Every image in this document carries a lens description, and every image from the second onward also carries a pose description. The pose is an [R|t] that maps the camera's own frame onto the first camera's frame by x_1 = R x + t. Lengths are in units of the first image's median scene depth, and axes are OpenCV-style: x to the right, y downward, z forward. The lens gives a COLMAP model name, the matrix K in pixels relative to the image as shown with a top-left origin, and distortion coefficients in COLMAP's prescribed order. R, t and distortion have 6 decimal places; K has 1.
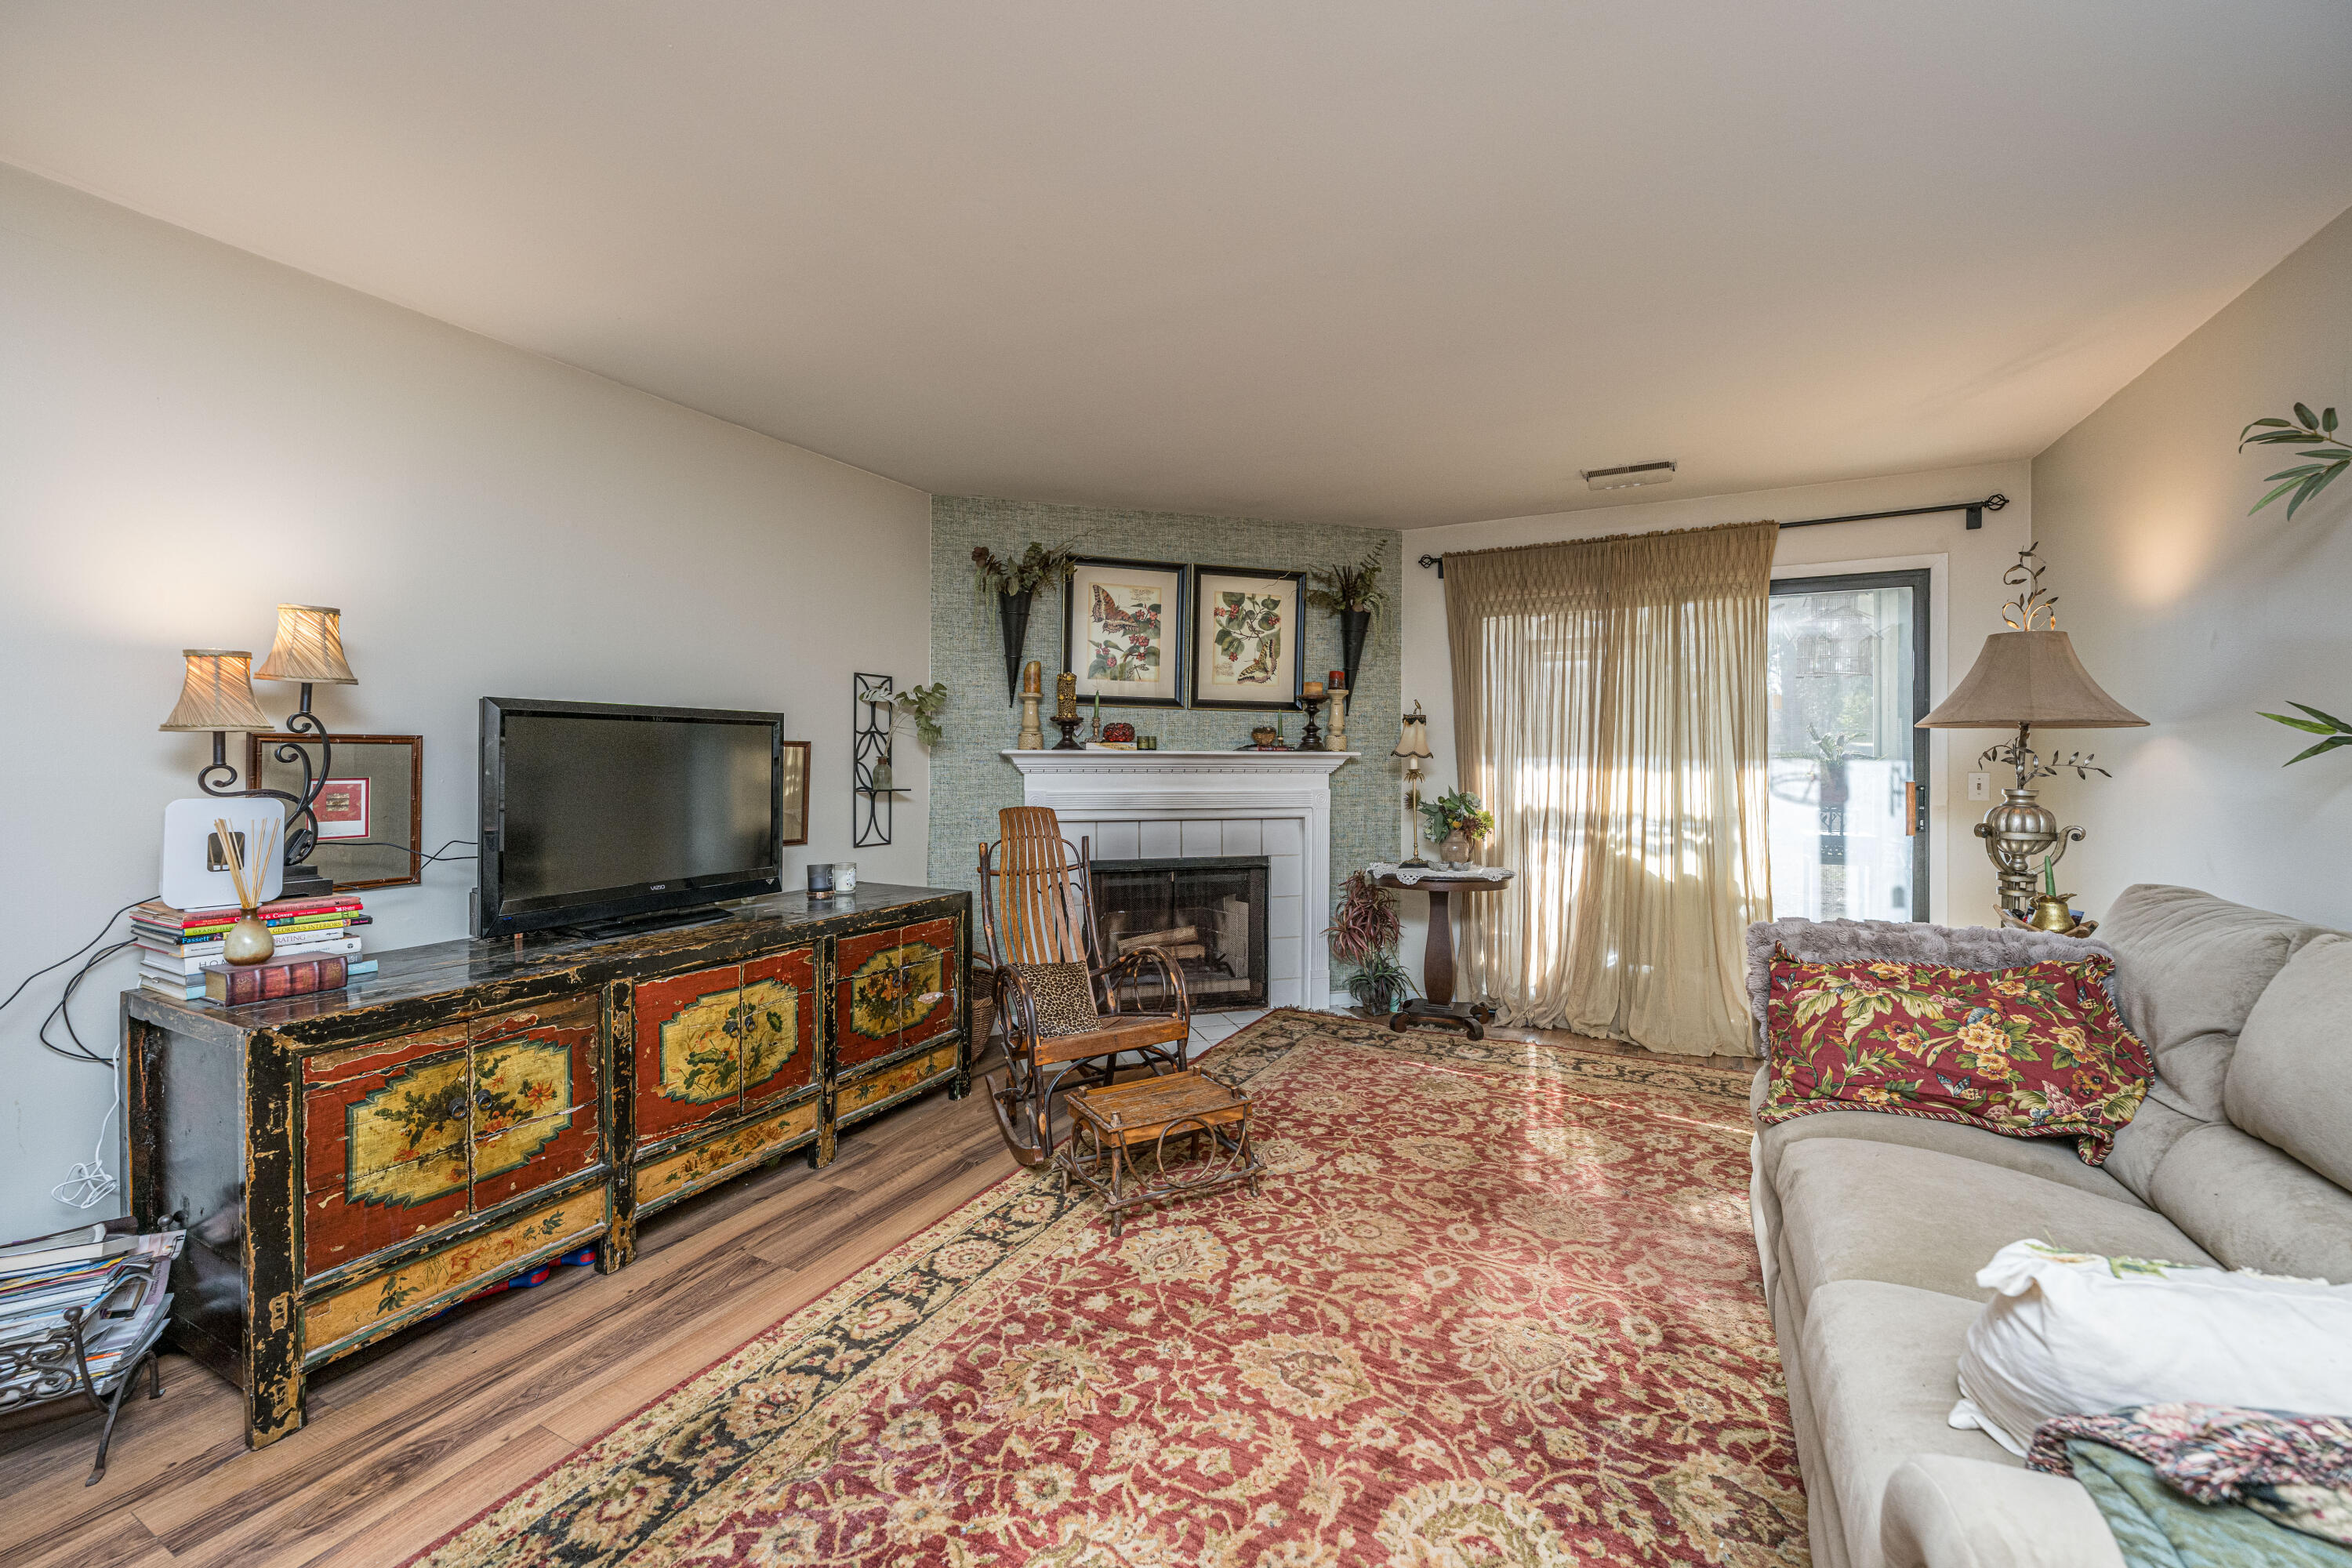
lens RADIAL K [[941.1, 0, 1178.7], [0, 941.1, 766.9], [0, 0, 1]] dist [-0.002381, 0.000651]
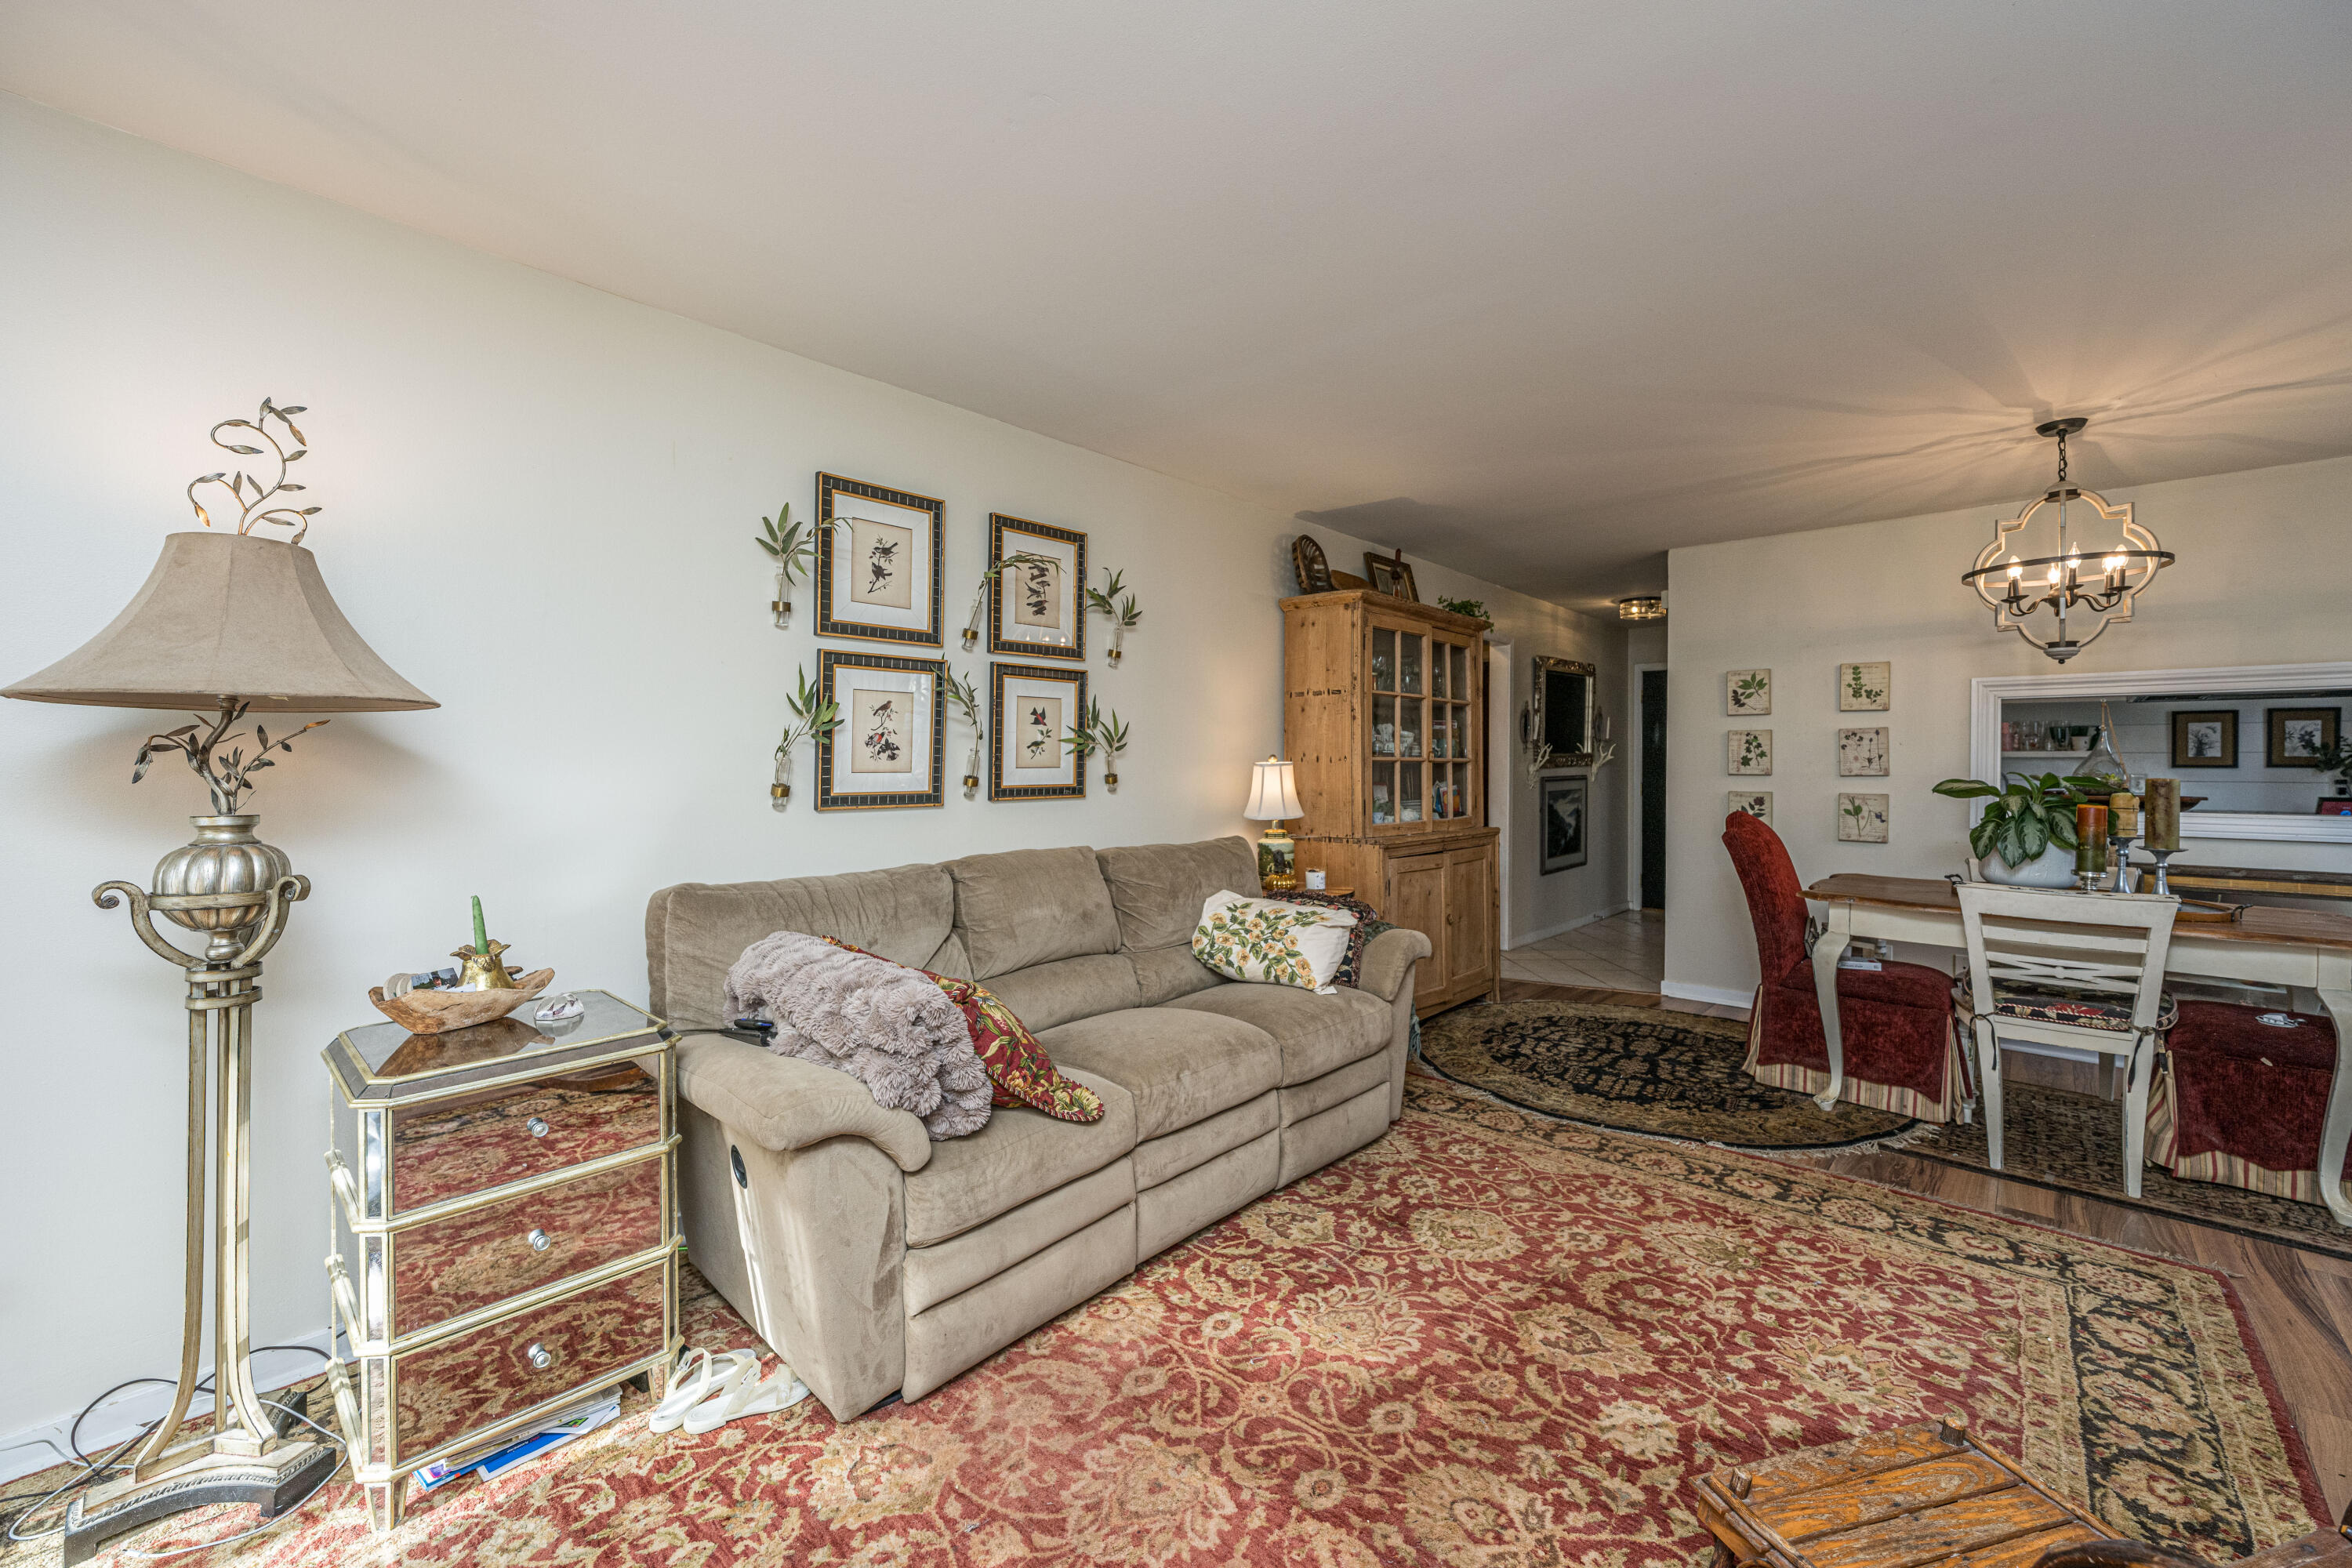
lens RADIAL K [[941.1, 0, 1179.7], [0, 941.1, 762.1], [0, 0, 1]] dist [-0.002381, 0.000651]
pose [[-0.966610, -0.005815, 0.256186, 0.139473], [-0.003076, 0.999934, 0.011089, -0.011545], [-0.256234, 0.009931, -0.966564, 0.996233]]
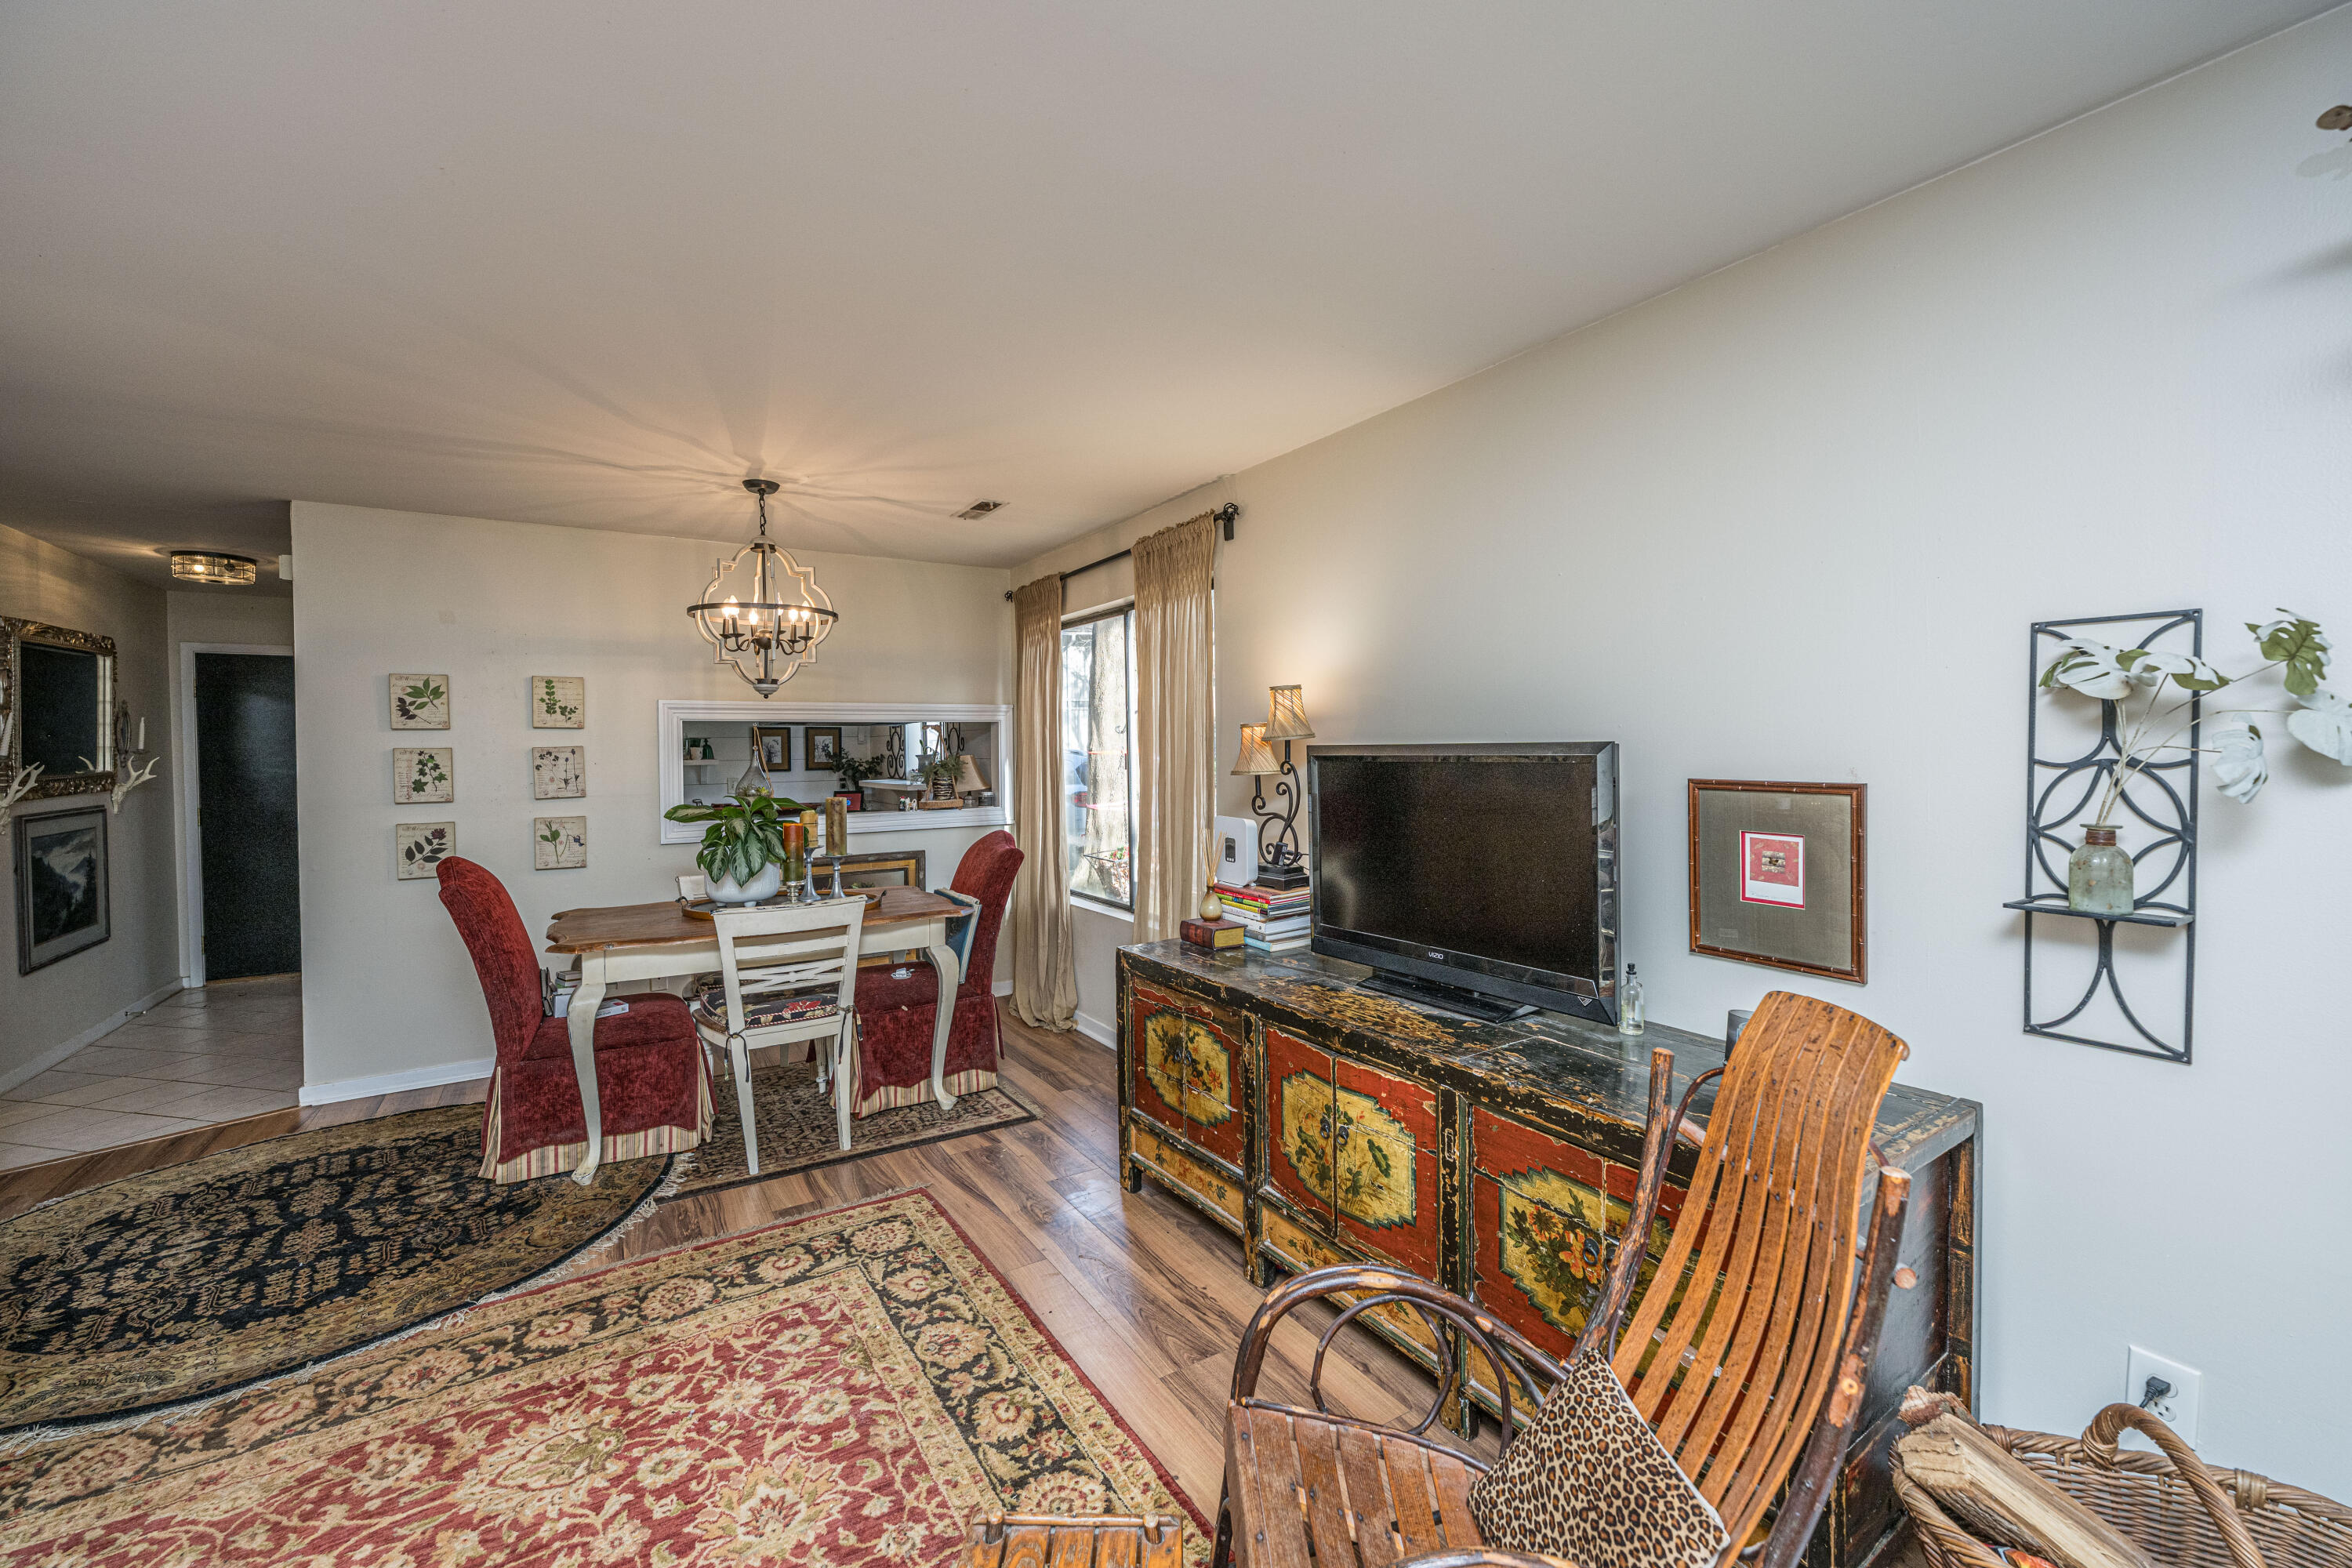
lens RADIAL K [[941.1, 0, 1180.7], [0, 941.1, 767.0], [0, 0, 1]] dist [-0.002381, 0.000651]
pose [[-0.495219, 0.021120, -0.868511, 0.204471], [0.001488, 0.999724, 0.023462, -0.043272], [0.868767, 0.010326, -0.495114, 0.823146]]
